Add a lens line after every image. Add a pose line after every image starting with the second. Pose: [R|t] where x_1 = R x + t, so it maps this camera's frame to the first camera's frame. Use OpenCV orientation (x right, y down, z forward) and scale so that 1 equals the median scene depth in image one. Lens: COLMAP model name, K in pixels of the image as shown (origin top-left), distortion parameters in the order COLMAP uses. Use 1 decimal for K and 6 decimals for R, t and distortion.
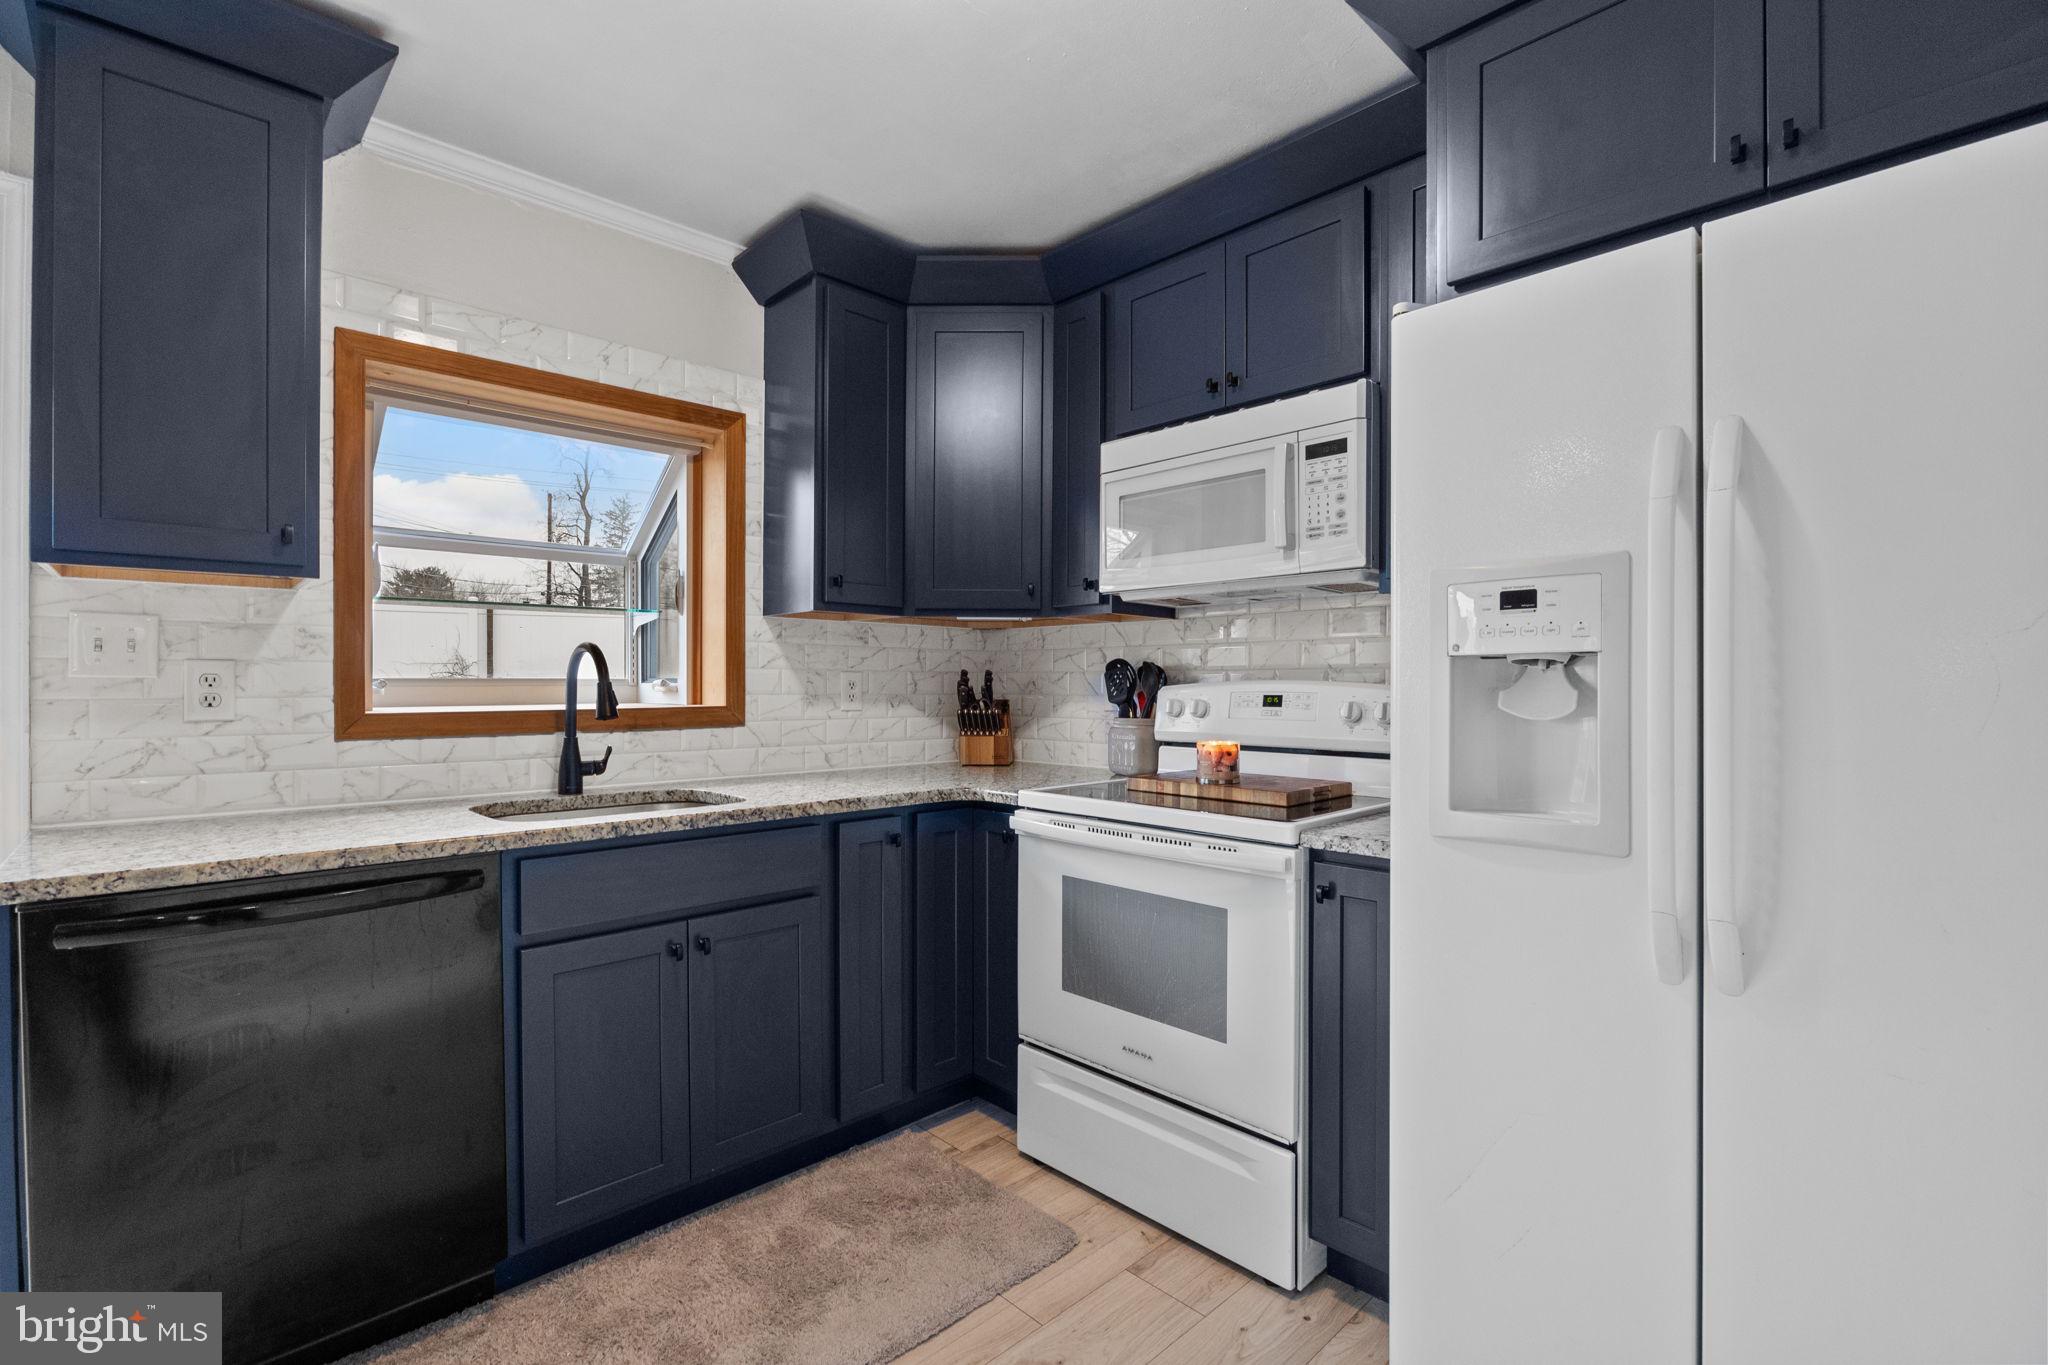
lens RADIAL K [[921.1, 0, 1026.4], [0, 921.1, 688.3], [0, 0, 1]] dist [-0.010629, 0.000579]
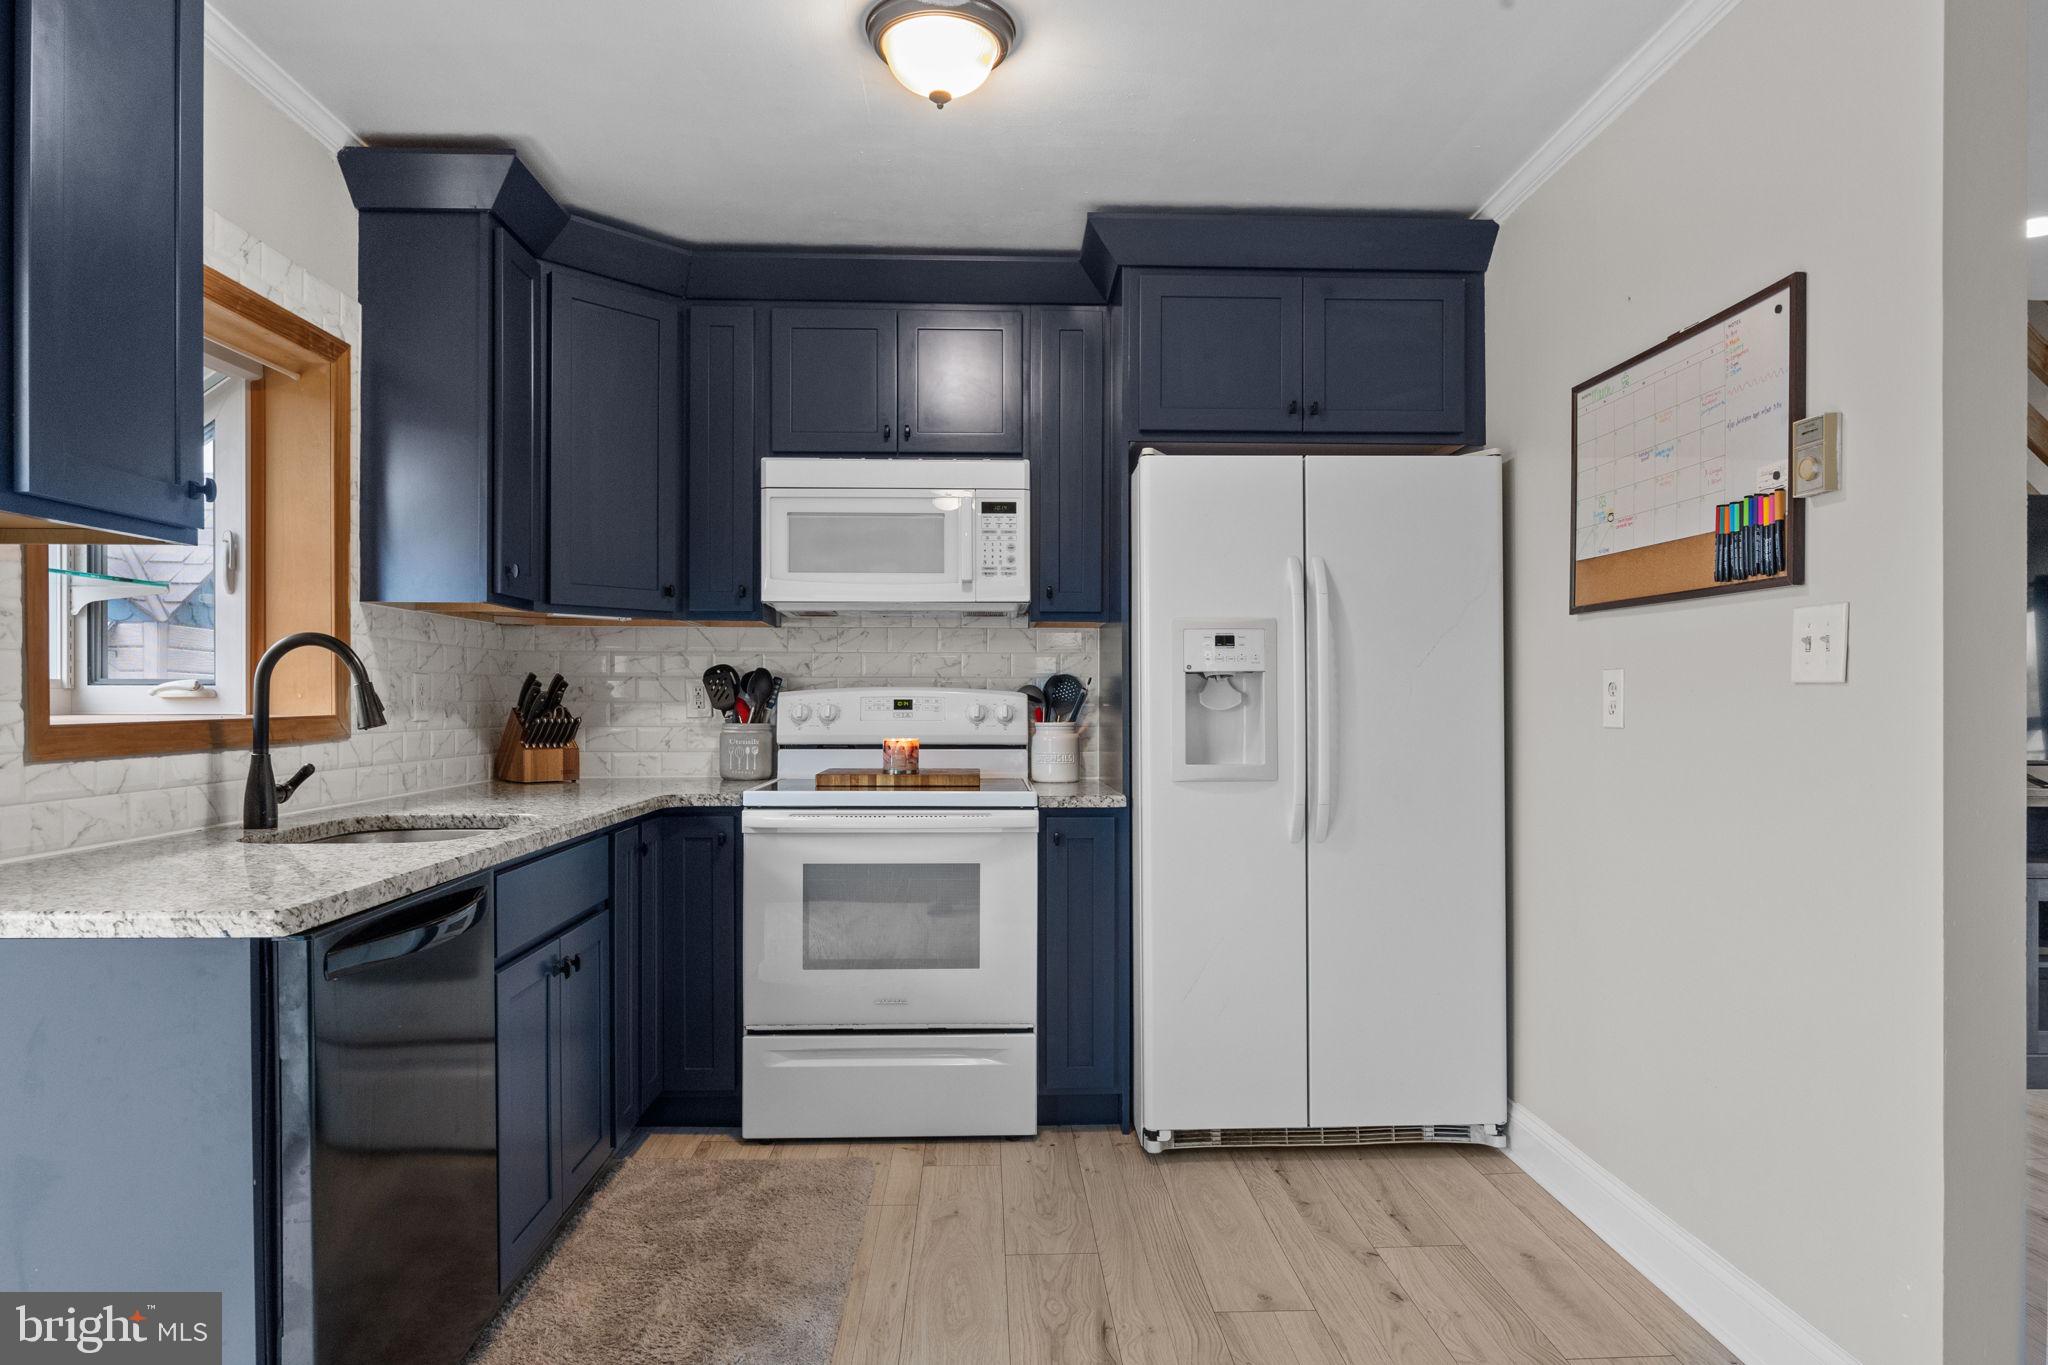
lens RADIAL K [[1233.5, 0, 1030.7], [0, 1233.5, 704.8], [0, 0, 1]] dist [0.001091, 0.000225]
pose [[0.665727, -0.003999, 0.746185, -0.935596], [0.002701, 0.999992, 0.002950, 0.011730], [-0.746190, 0.000052, 0.665733, -0.186771]]
